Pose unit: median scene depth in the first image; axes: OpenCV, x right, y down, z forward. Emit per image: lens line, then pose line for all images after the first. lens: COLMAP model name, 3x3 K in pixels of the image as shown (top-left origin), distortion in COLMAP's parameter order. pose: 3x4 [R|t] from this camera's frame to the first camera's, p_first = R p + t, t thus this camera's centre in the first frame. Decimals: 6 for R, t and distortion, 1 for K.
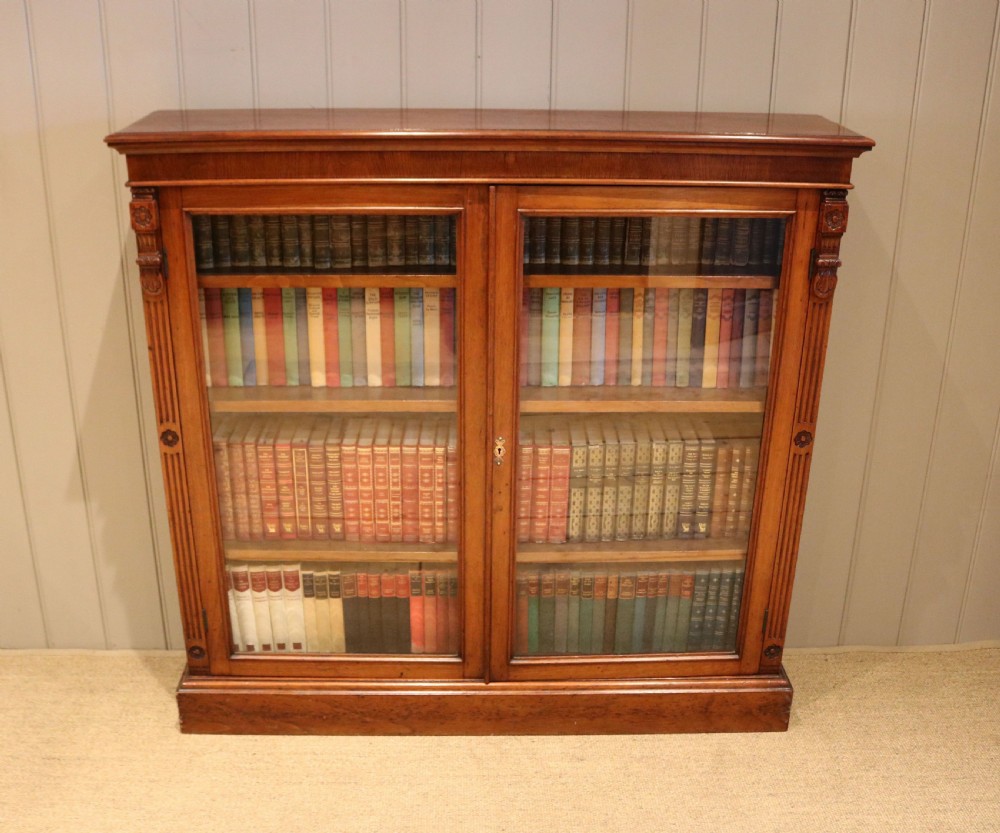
lens RADIAL K [[1097.8, 0, 494.5], [0, 1097.8, 445.8], [0, 0, 1]] dist [-0.146011, 0.044482]
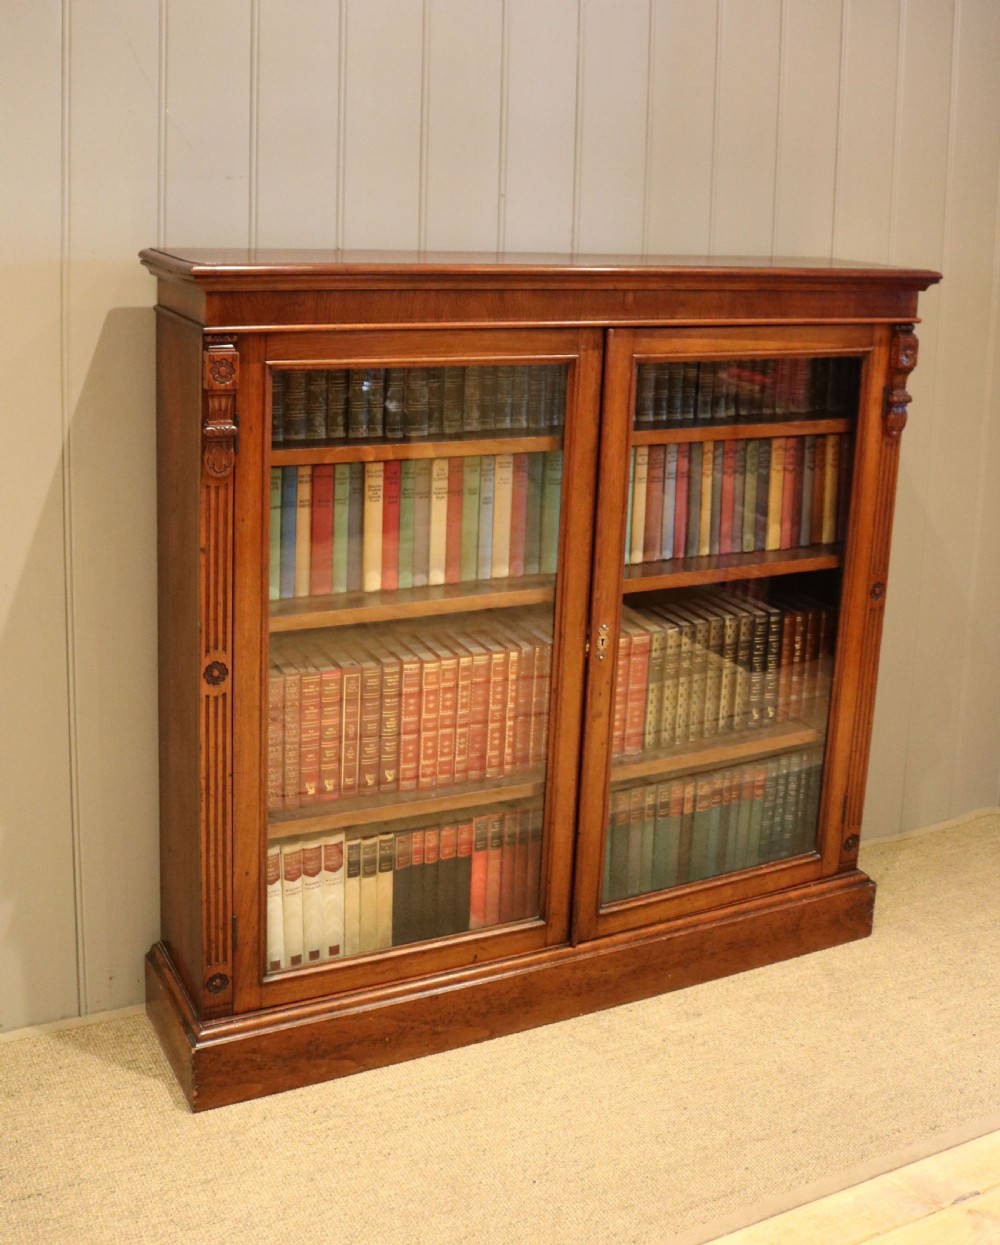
lens RADIAL K [[1425.4, 0, 502.0], [0, 1425.4, 418.3], [0, 0, 1]] dist [-0.163762, 0.122494]
pose [[0.899727, -0.046640, 0.433954, -0.518839], [0.148341, 0.967762, -0.203546, 0.047701], [-0.410471, 0.247510, 0.877640, 0.034611]]
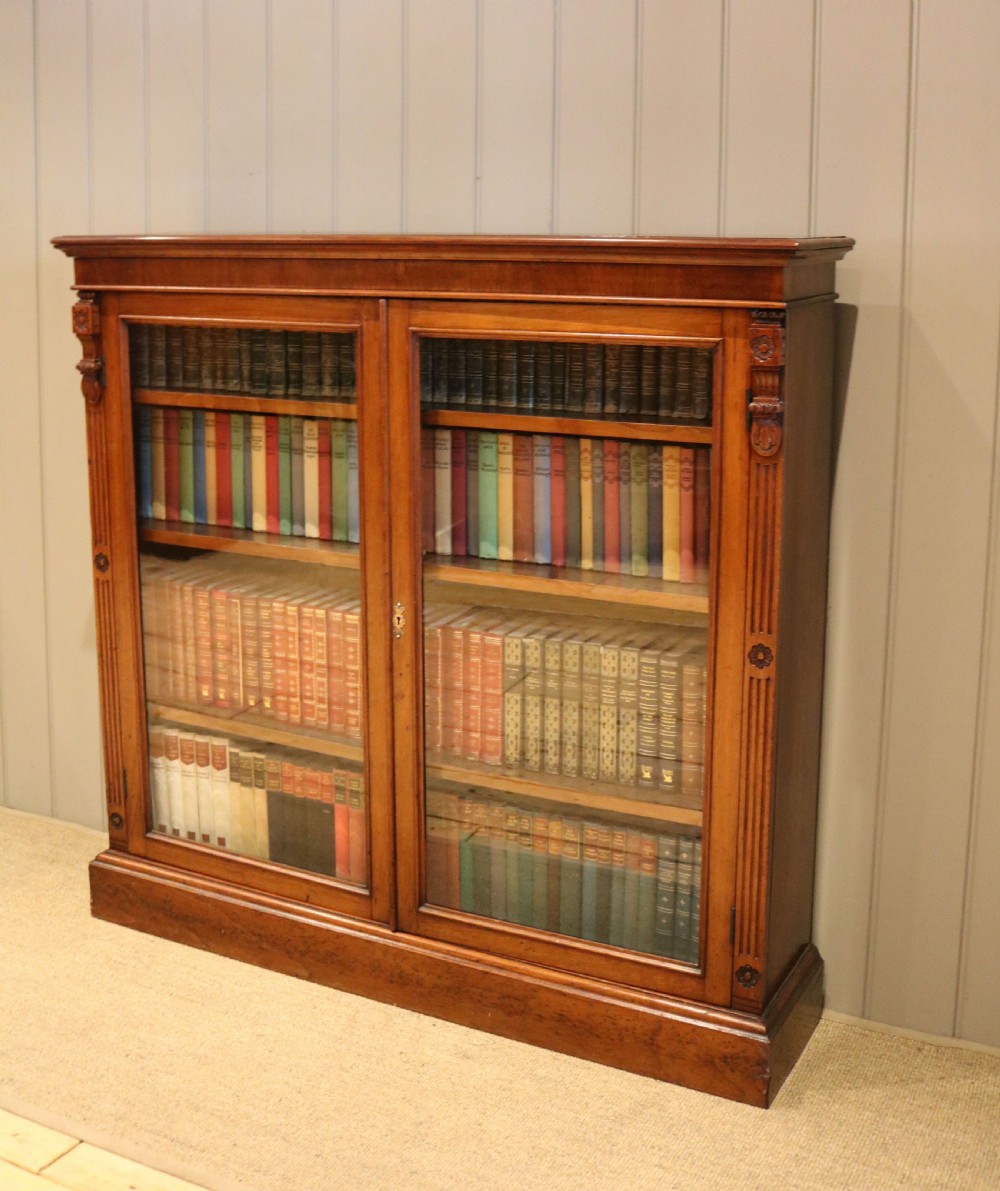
lens RADIAL K [[1505.4, 0, 514.4], [0, 1505.4, 497.8], [0, 0, 1]] dist [-0.122037, 0.071859]
pose [[0.875670, 0.080267, -0.476193, 0.603514], [-0.190517, 0.963527, -0.187931, 0.110146], [0.443741, 0.255288, 0.859024, 0.038509]]
